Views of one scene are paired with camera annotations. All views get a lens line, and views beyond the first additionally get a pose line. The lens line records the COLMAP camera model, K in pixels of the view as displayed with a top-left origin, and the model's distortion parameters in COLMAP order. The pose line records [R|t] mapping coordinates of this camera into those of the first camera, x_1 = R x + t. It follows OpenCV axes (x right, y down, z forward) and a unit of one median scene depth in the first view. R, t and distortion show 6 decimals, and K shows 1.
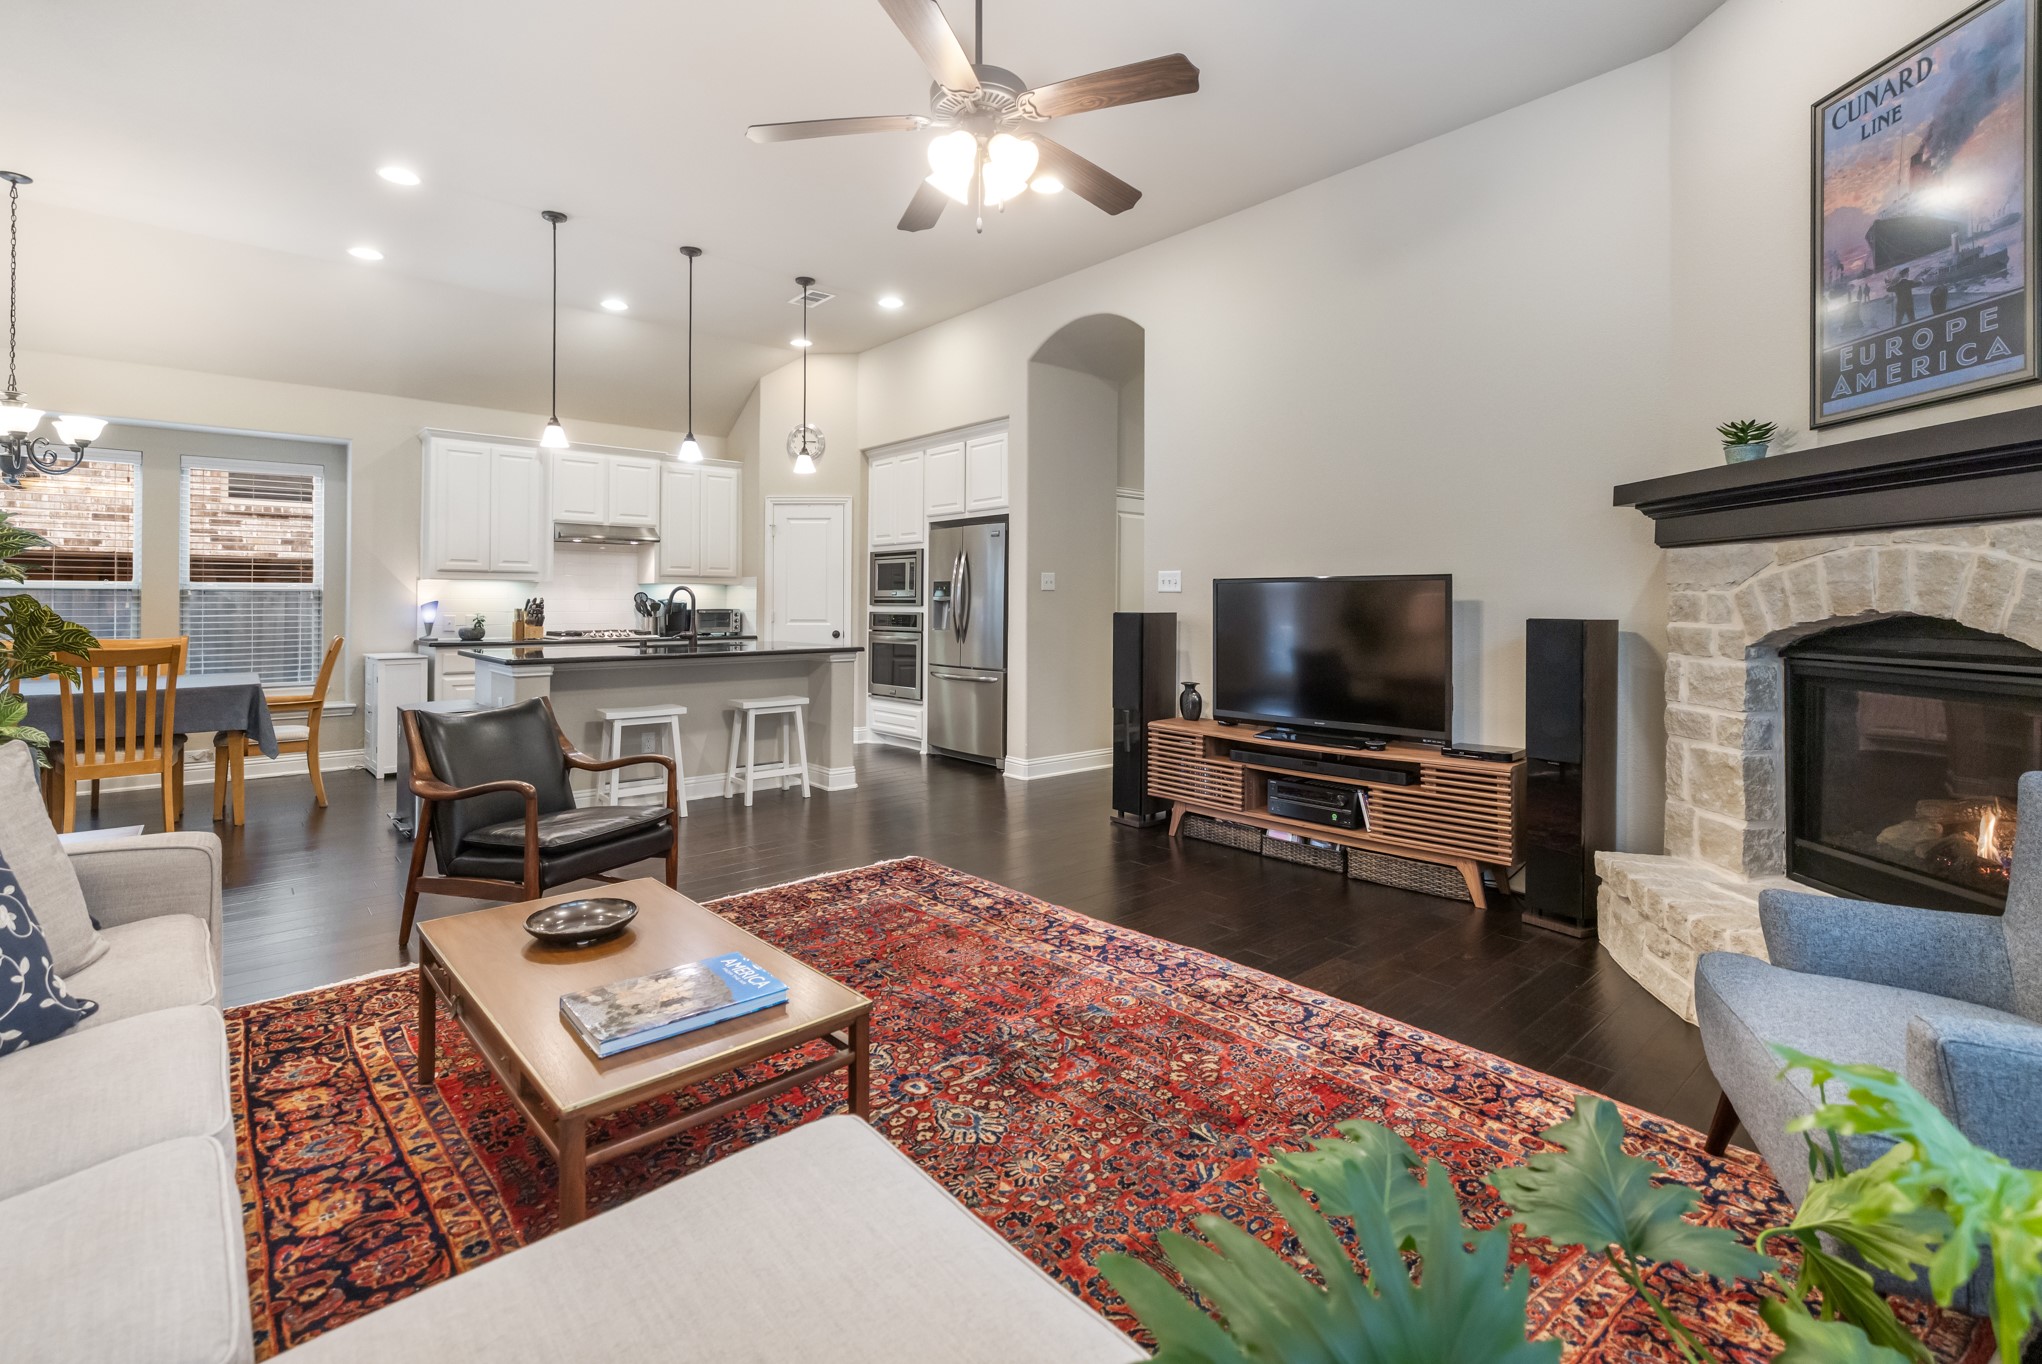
lens RADIAL K [[922.1, 0, 1012.3], [0, 922.1, 599.3], [0, 0, 1]] dist [0.000735, 0.000124]
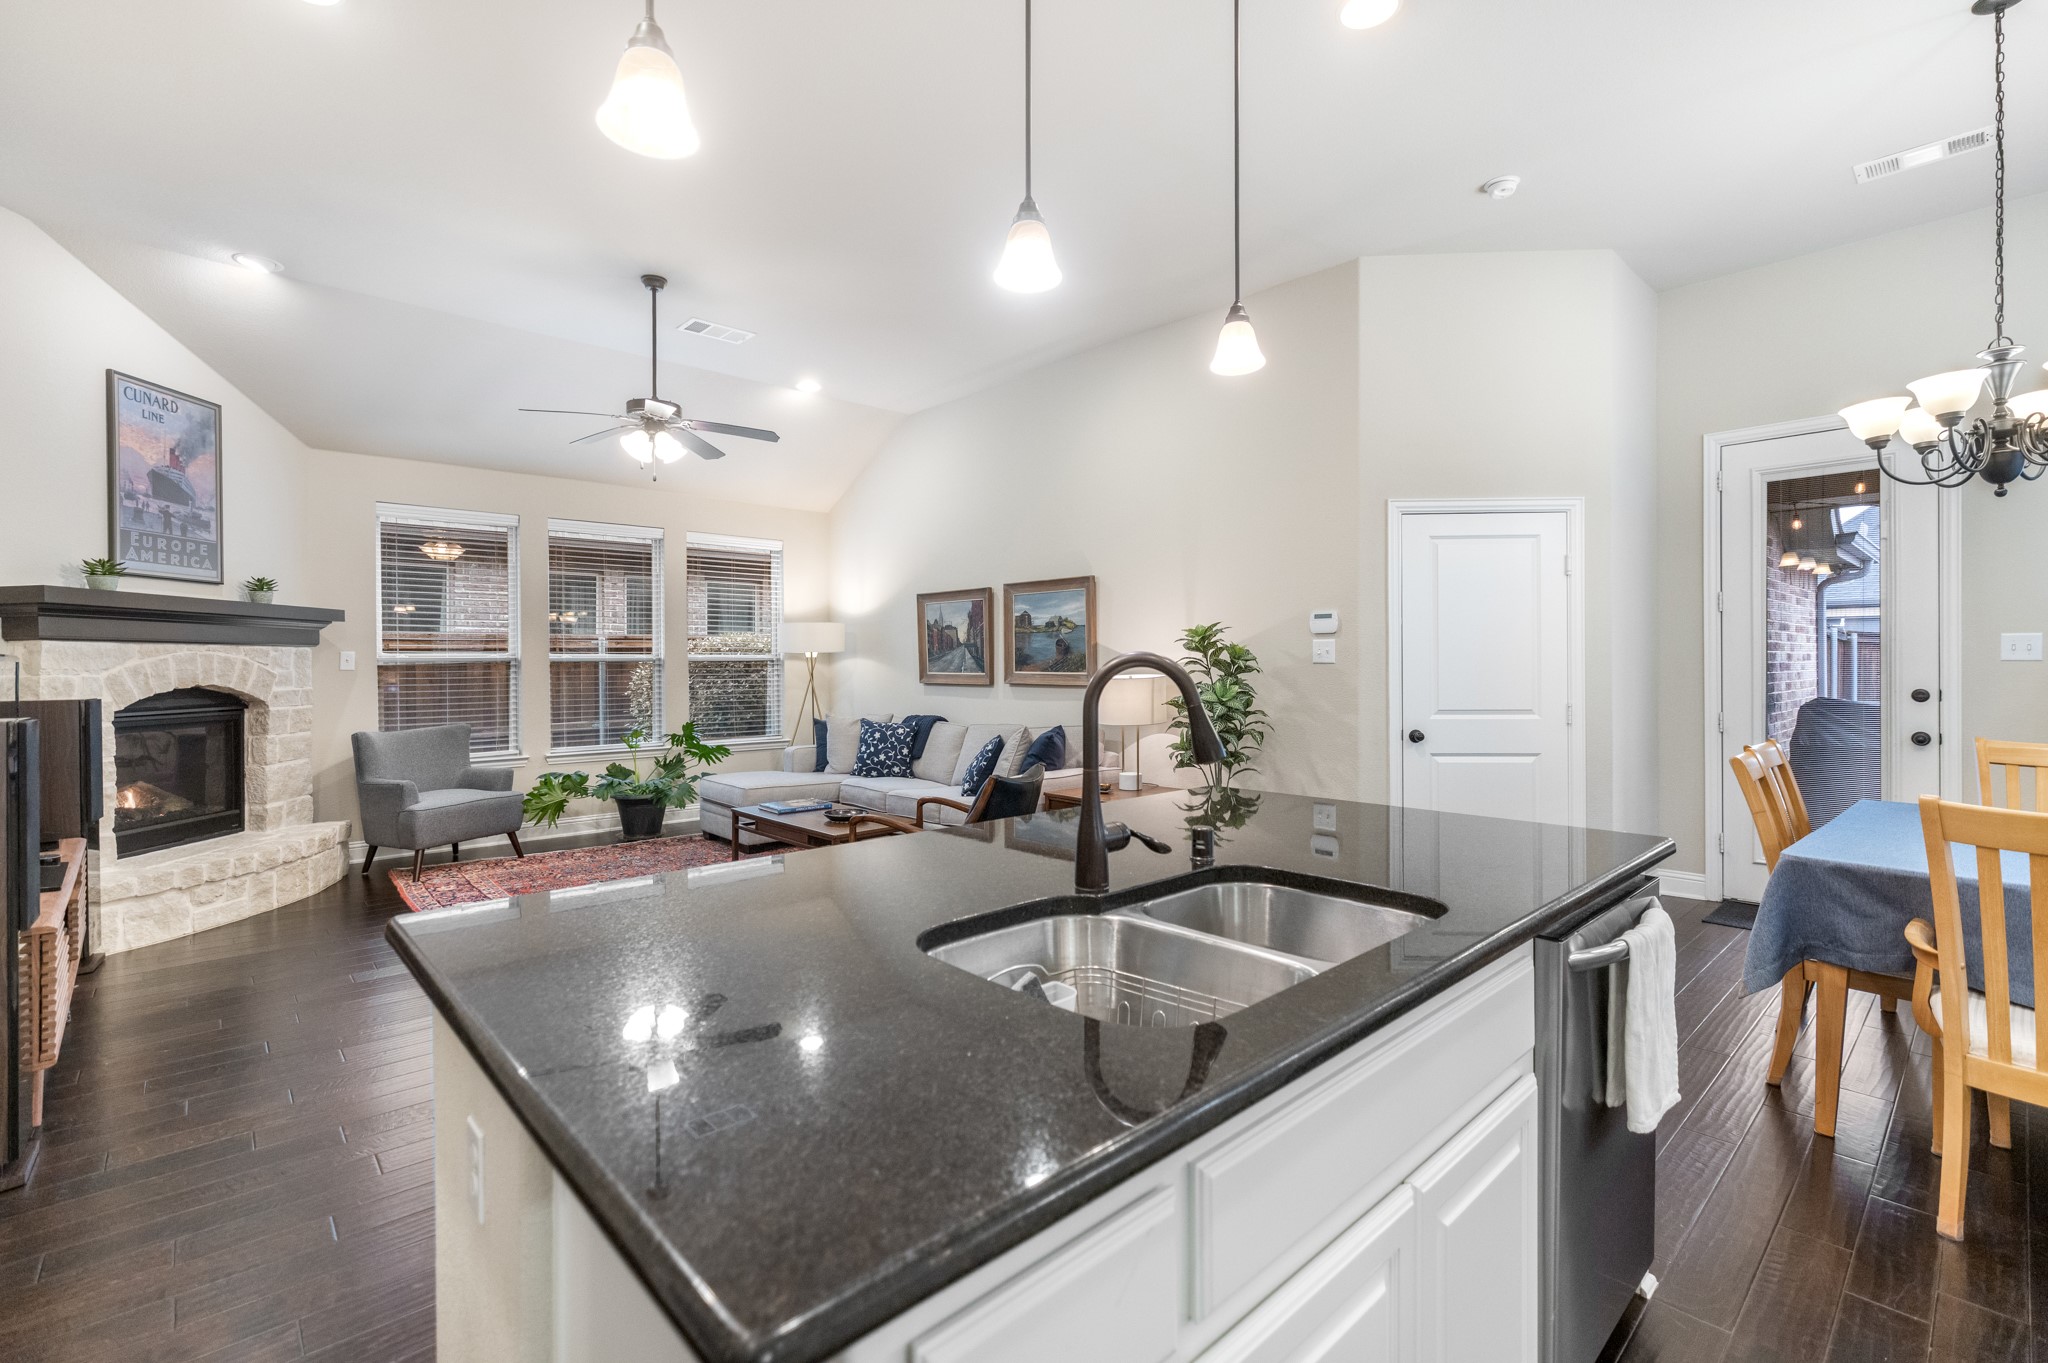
lens RADIAL K [[898.7, 0, 1012.5], [0, 898.7, 661.9], [0, 0, 1]] dist [0.002278, -0.001856]
pose [[-0.999660, 0.000357, -0.026083, -0.531753], [0.000458, 0.999992, -0.003884, -0.019855], [0.026081, -0.003895, -0.999652, 2.121478]]
